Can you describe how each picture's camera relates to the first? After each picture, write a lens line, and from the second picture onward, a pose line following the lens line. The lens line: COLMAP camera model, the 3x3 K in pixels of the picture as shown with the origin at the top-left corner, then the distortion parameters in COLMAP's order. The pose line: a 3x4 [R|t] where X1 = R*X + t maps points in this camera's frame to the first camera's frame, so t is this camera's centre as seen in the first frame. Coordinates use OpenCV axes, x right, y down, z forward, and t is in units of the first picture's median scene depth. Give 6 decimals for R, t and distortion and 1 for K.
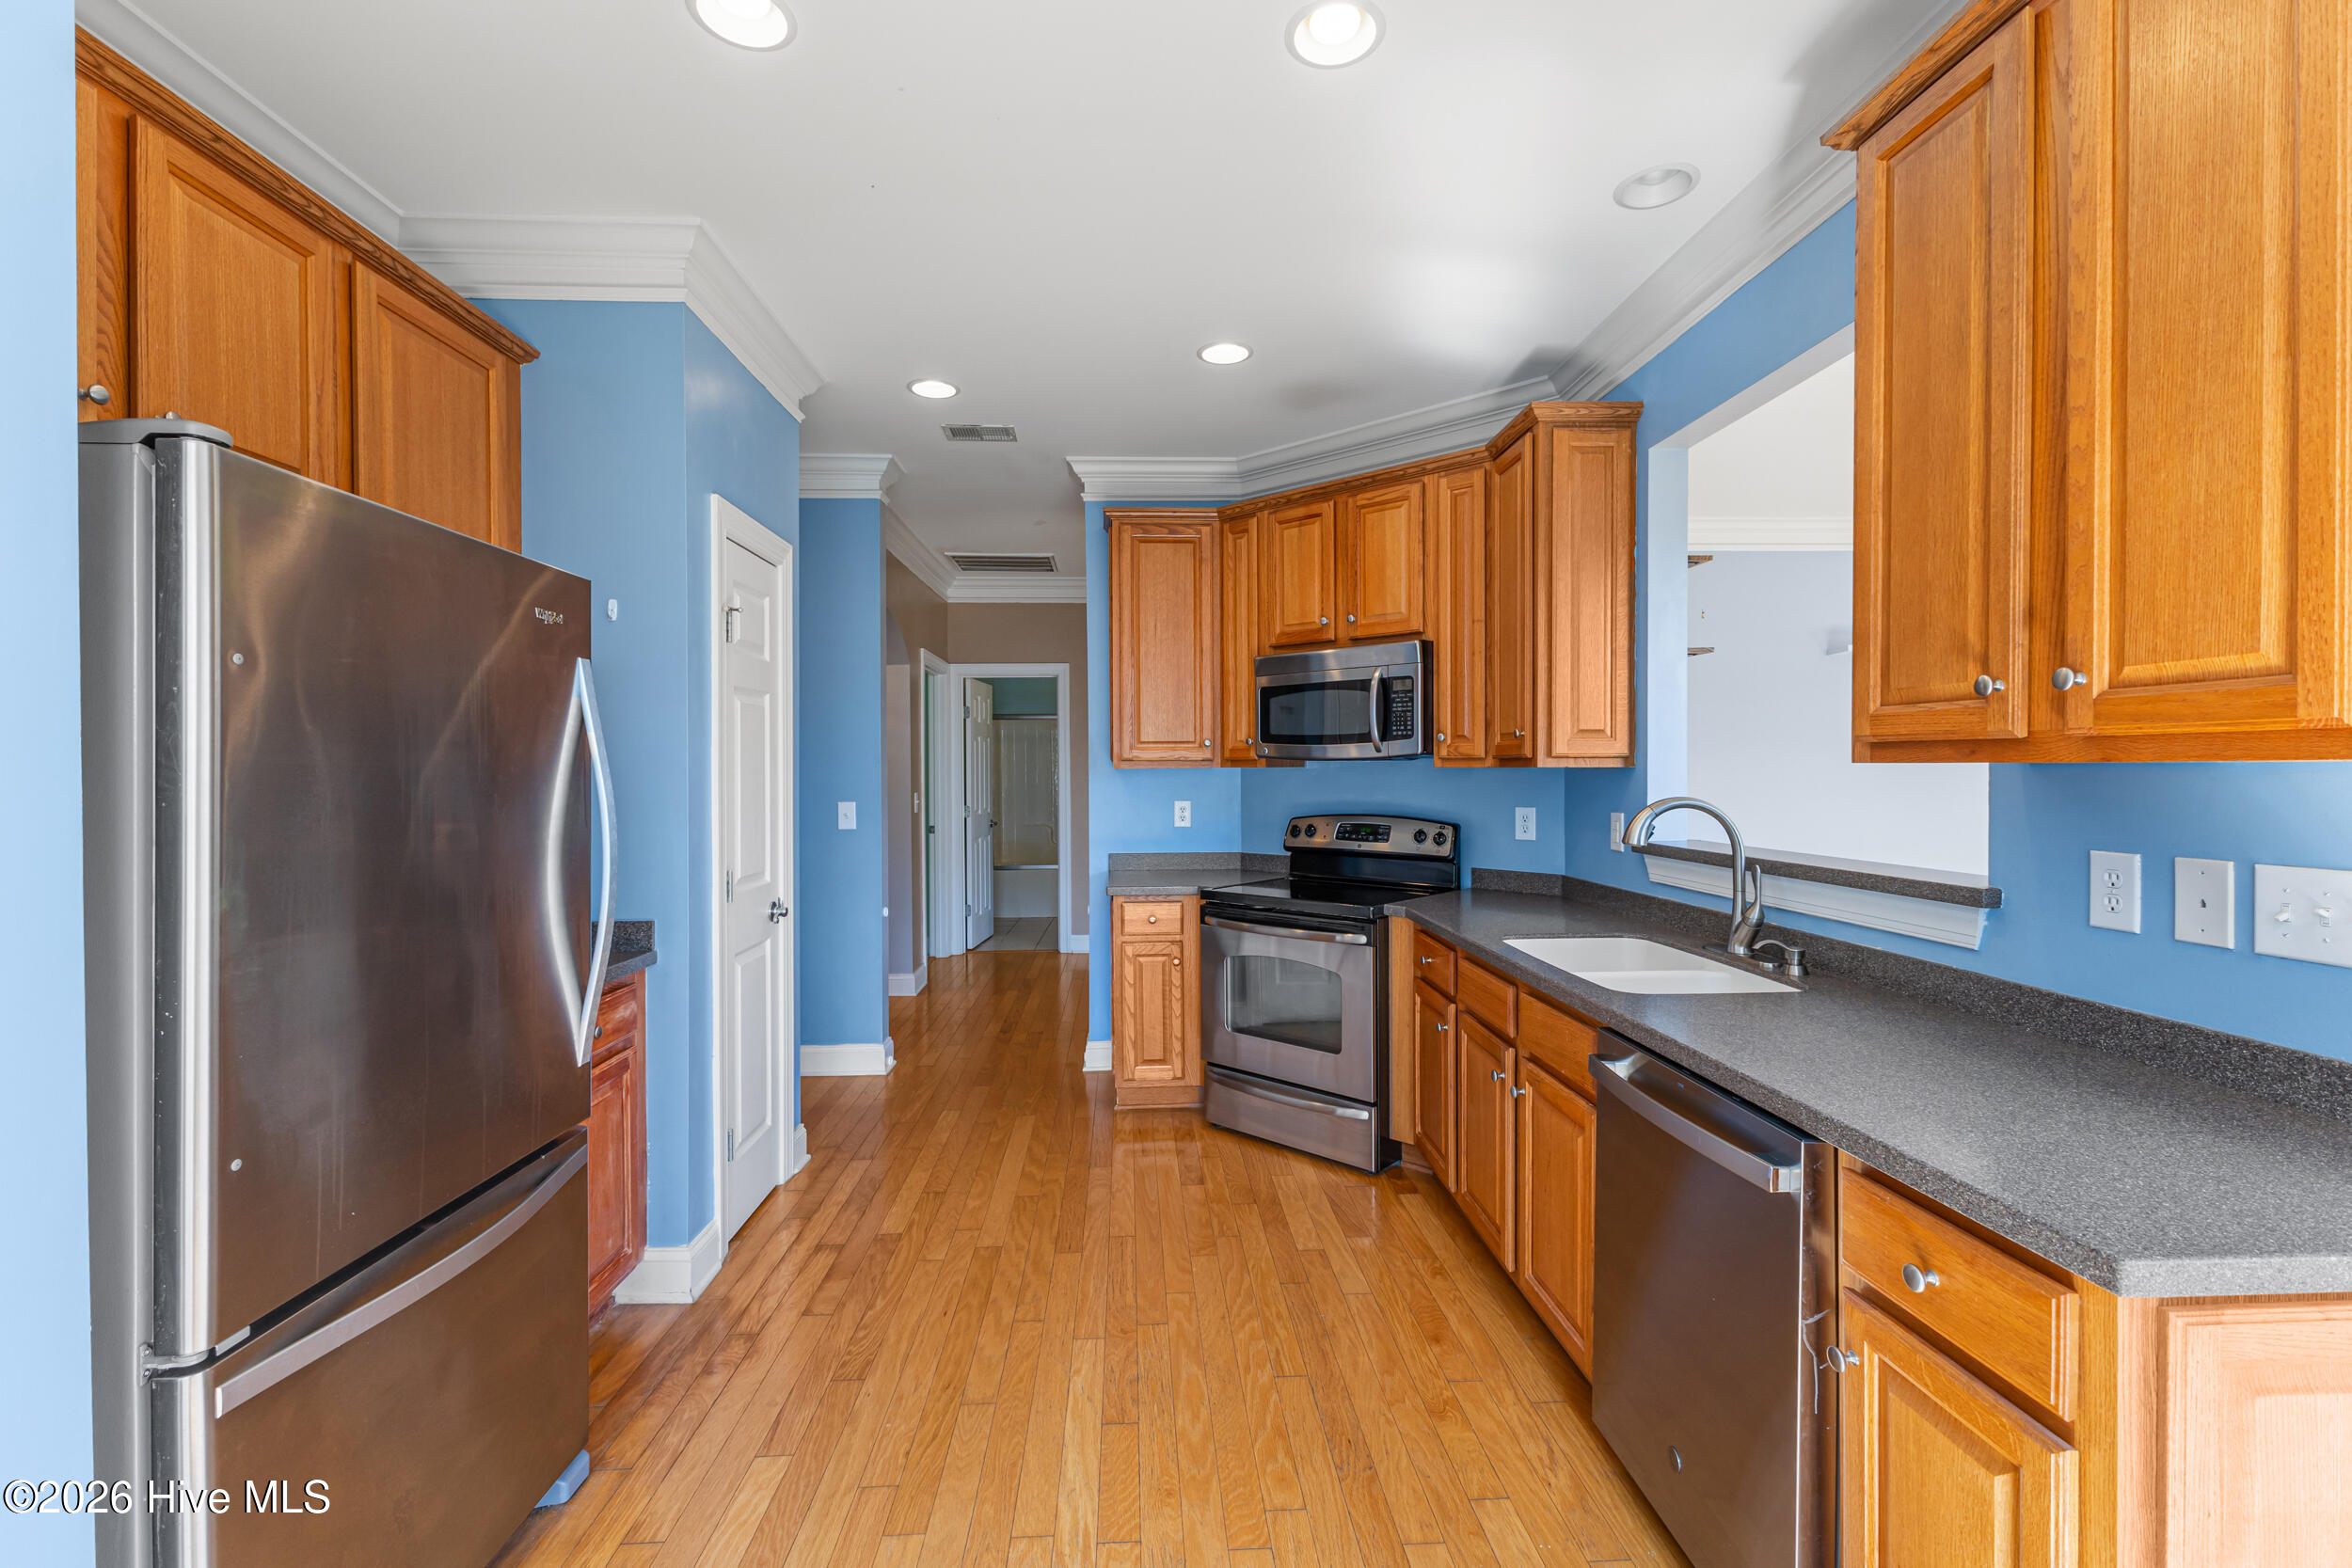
lens RADIAL K [[1016.1, 0, 1166.1], [0, 1016.1, 778.1], [0, 0, 1]] dist [0.010245, -0.001782]
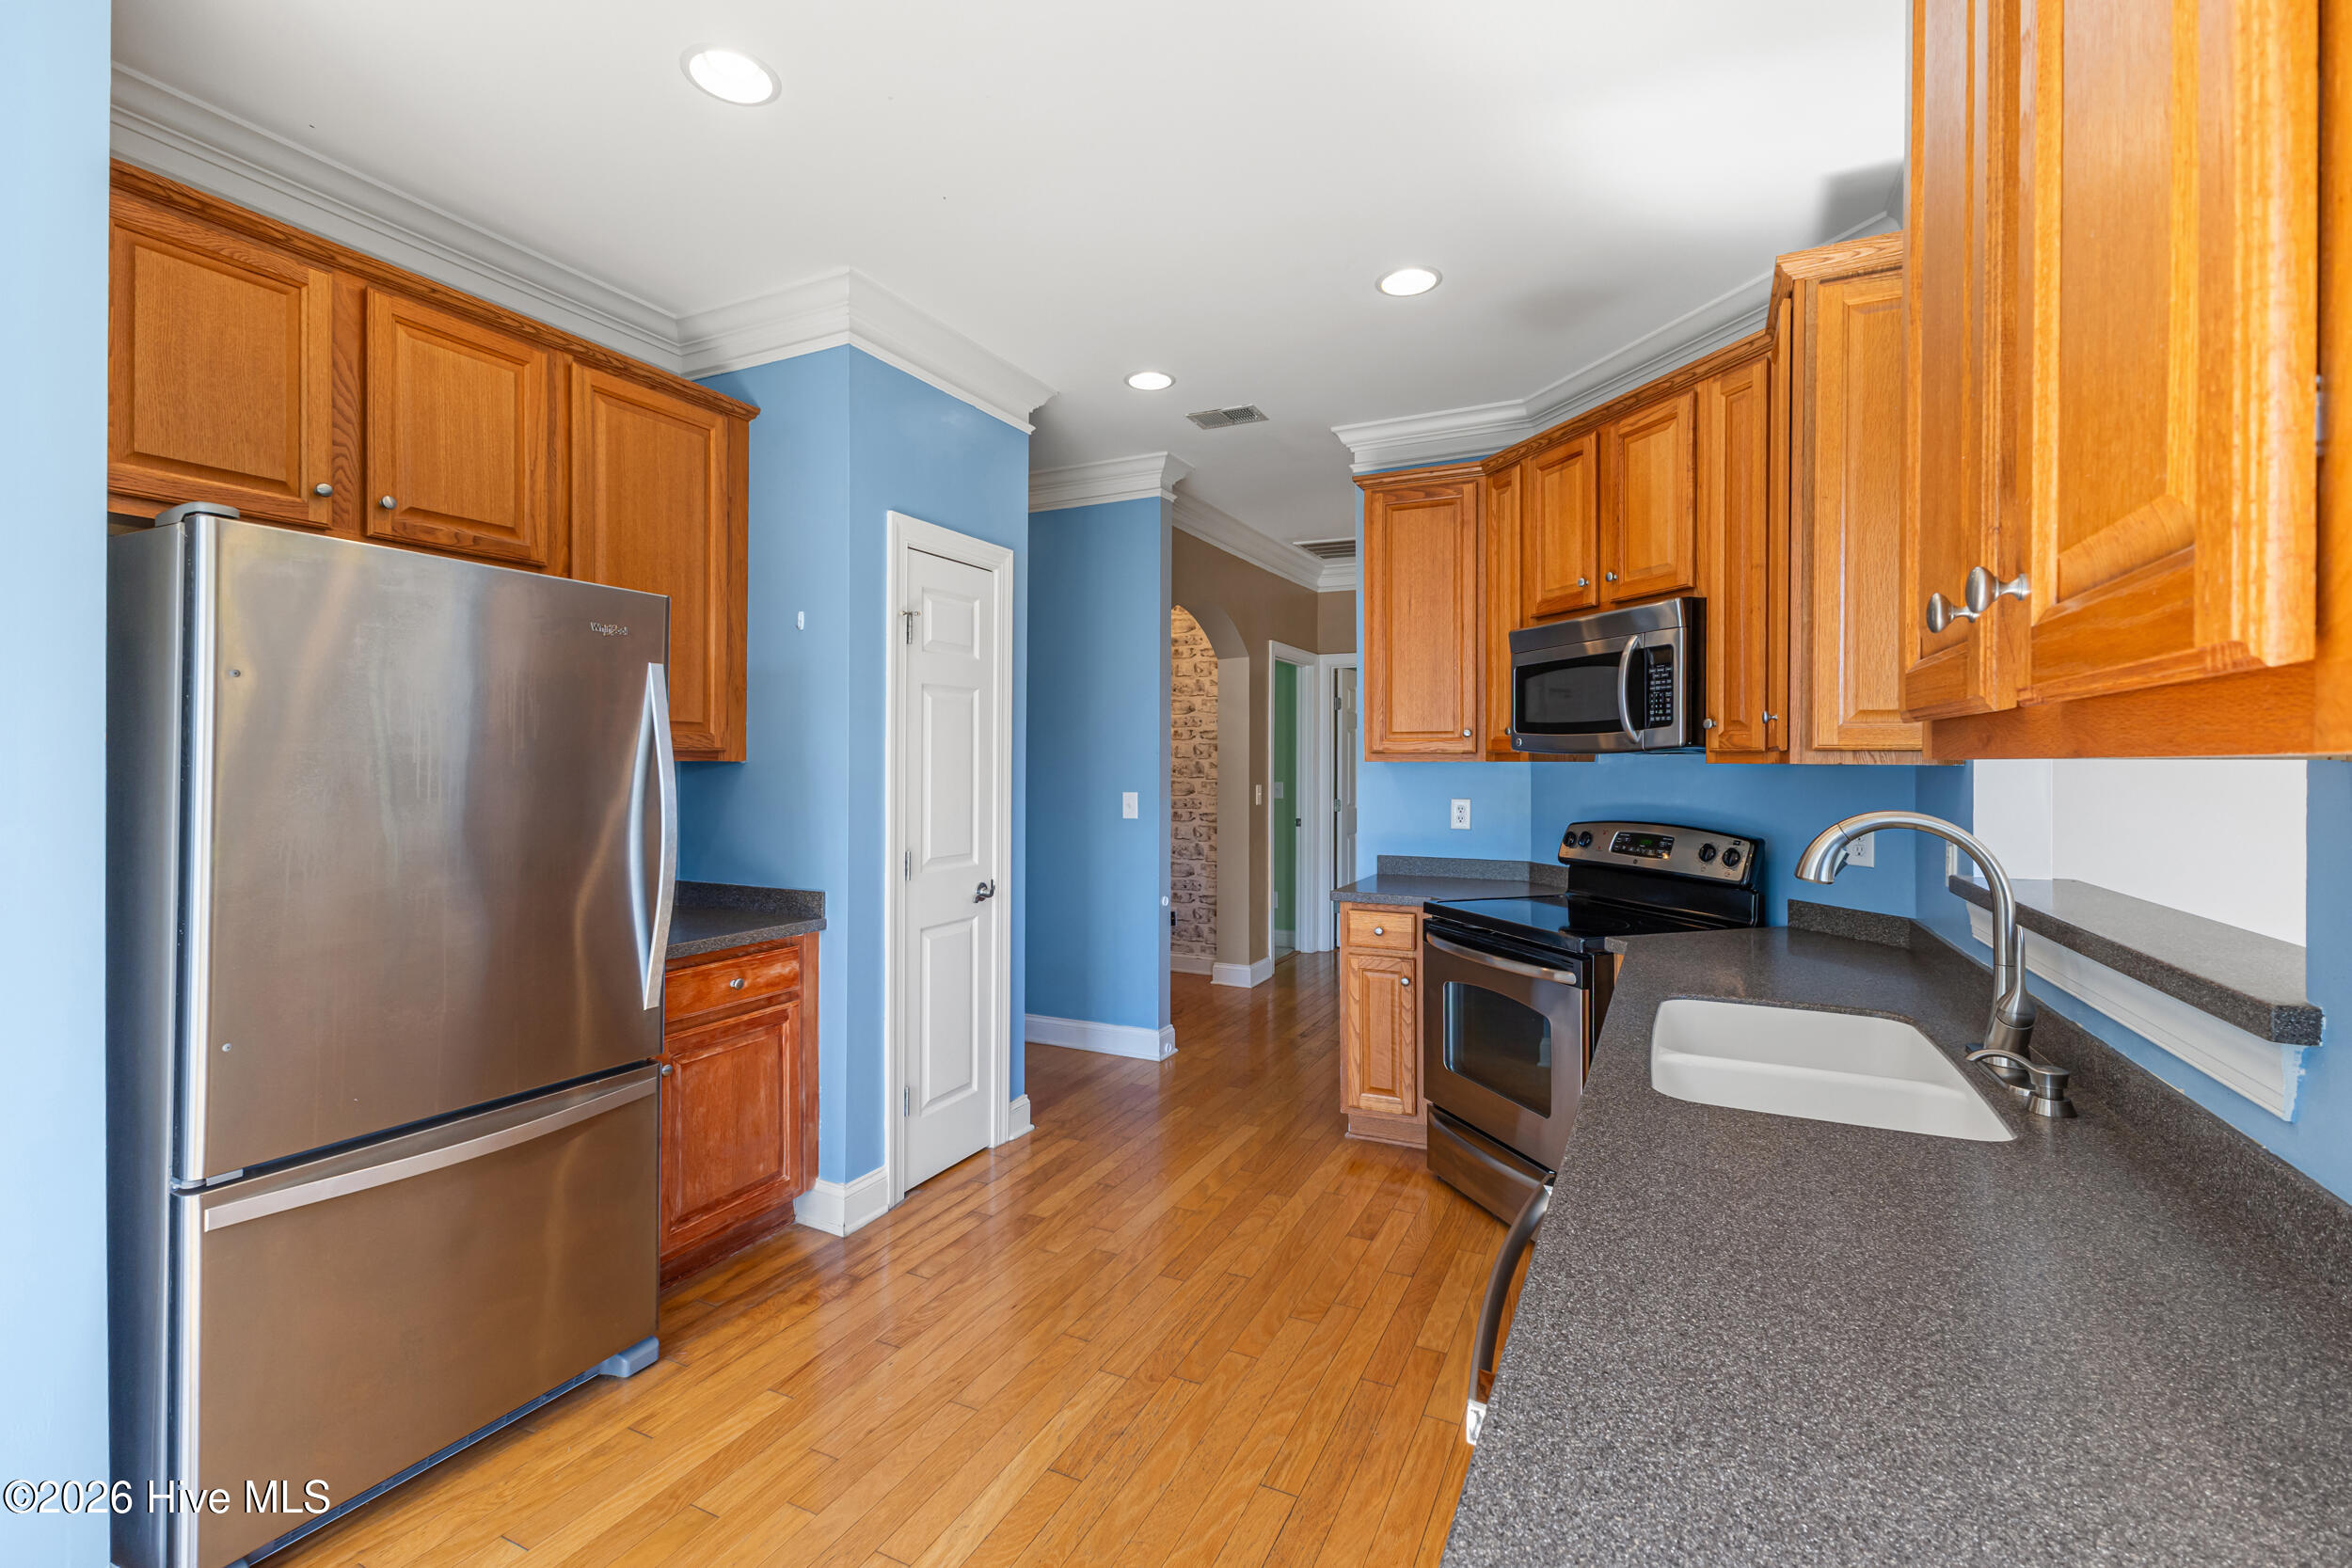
lens RADIAL K [[1016.1, 0, 1170.8], [0, 1016.1, 763.1], [0, 0, 1]] dist [0.010245, -0.001782]
pose [[0.876407, 0.008380, -0.481497, 0.316591], [-0.012246, 0.999913, -0.004889, -0.002333], [0.481415, 0.010181, 0.876434, 0.157080]]
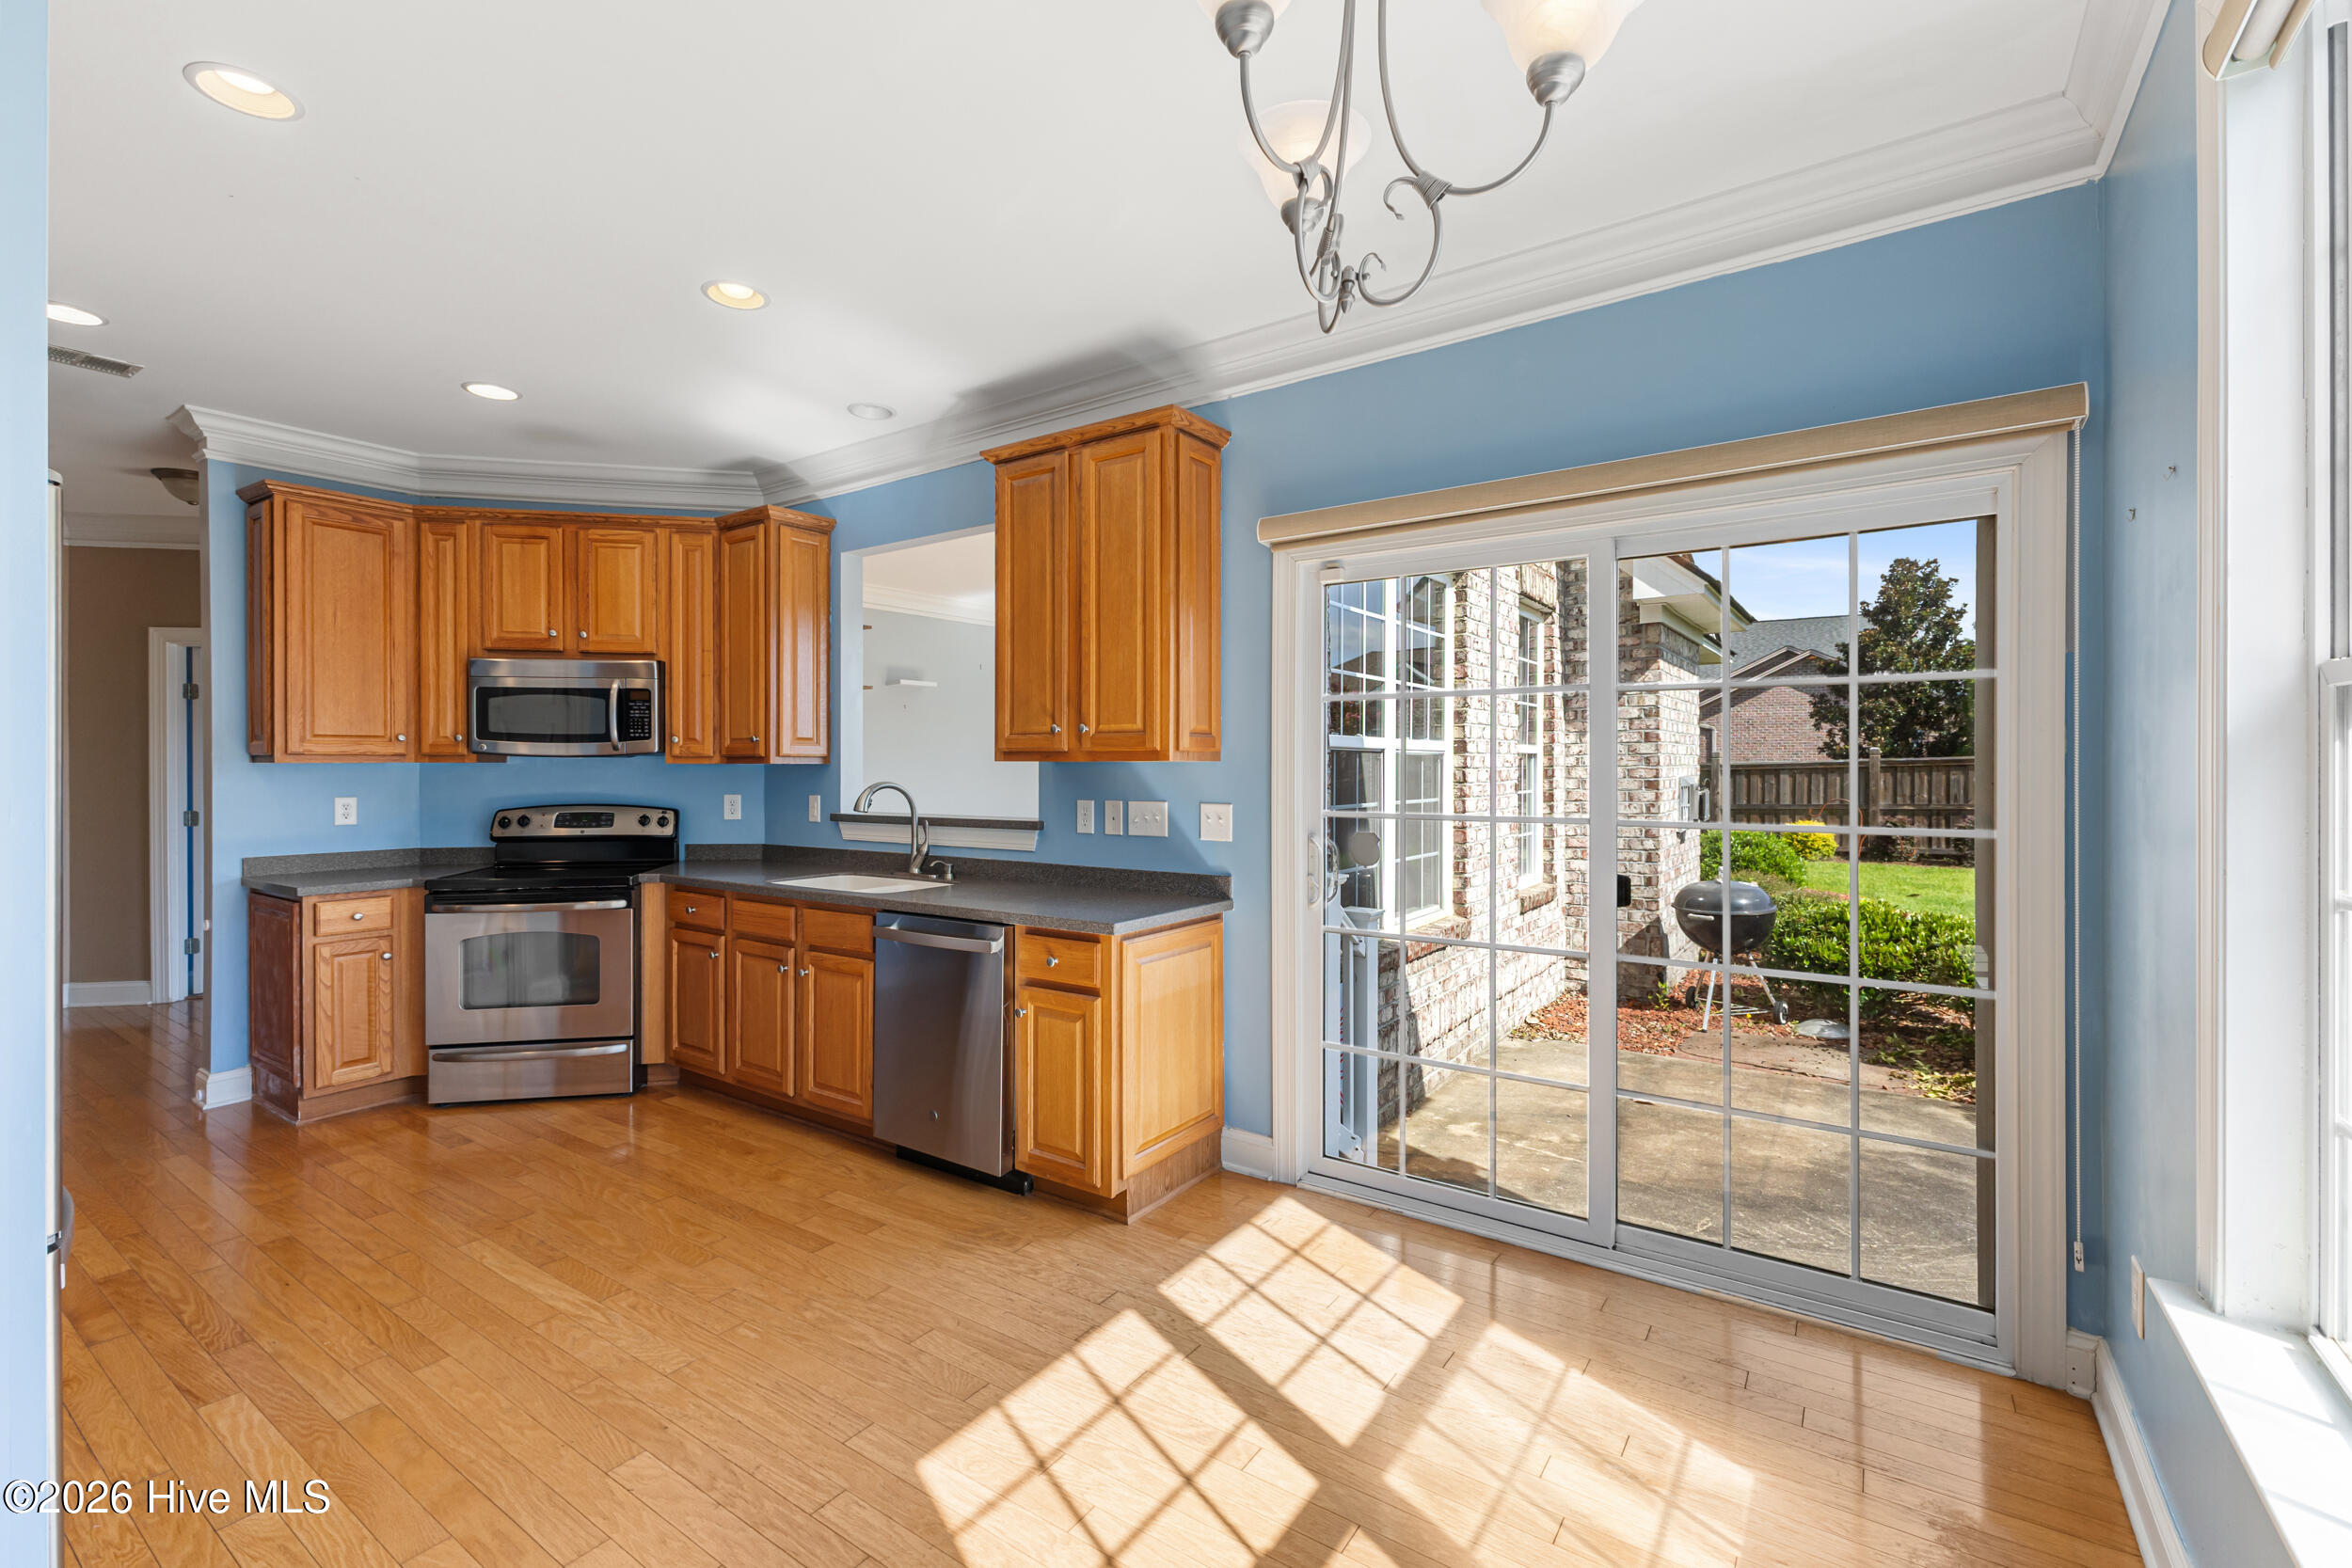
lens RADIAL K [[1016.1, 0, 1181.5], [0, 1016.1, 772.5], [0, 0, 1]] dist [0.010245, -0.001782]
pose [[0.601245, -0.000184, 0.799065, -0.401277], [0.005094, 0.999981, -0.003603, 0.009294], [-0.799049, 0.006237, 0.601234, -0.288539]]
